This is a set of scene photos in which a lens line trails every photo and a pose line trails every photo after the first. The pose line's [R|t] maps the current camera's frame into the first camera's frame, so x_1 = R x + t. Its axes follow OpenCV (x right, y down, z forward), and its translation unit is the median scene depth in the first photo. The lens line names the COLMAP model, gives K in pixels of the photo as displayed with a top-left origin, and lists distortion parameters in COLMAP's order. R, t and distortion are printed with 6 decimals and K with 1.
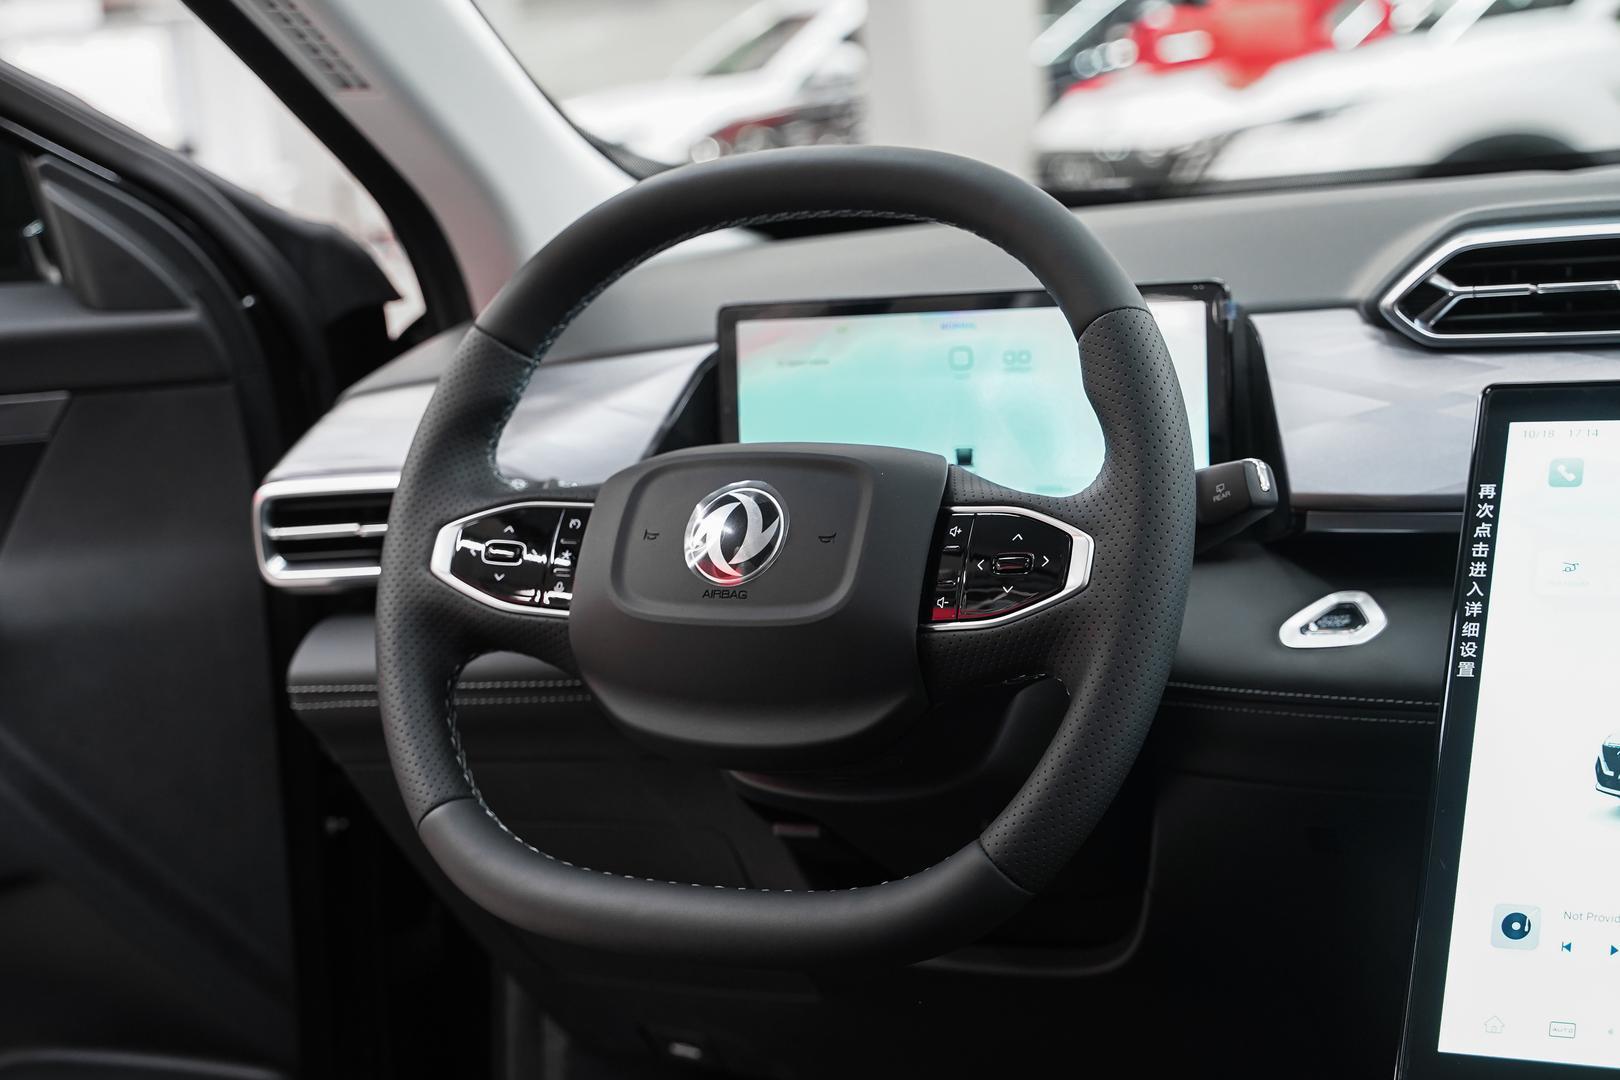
lens RADIAL K [[2591.6, 0, 801.8], [0, 2591.6, 543.4], [0, 0, 1]] dist [0.008946, -0.025179]
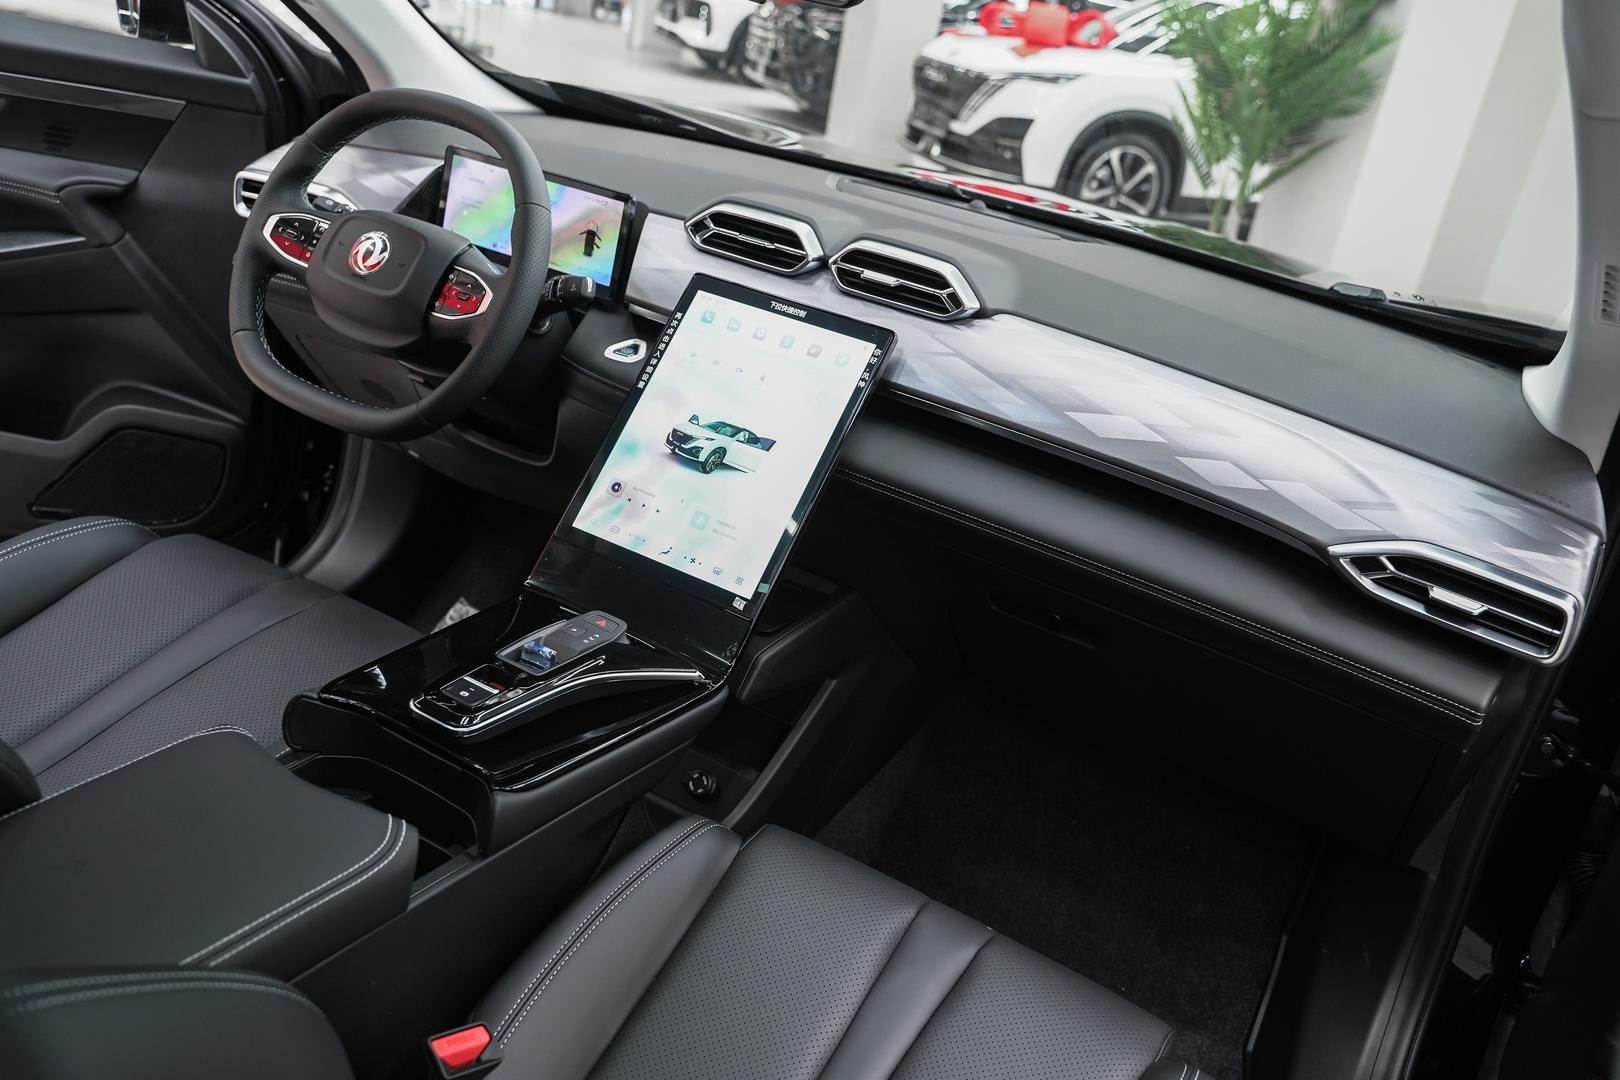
lens RADIAL K [[1296.3, 0, 804.3], [0, 1296.3, 532.1], [0, 0, 1]] dist [-0.009758, 0.006232]
pose [[0.967096, 0.248377, 0.055086, 0.344240], [-0.254369, 0.940015, 0.227305, -0.129095], [0.004676, -0.233838, 0.972264, -0.218326]]
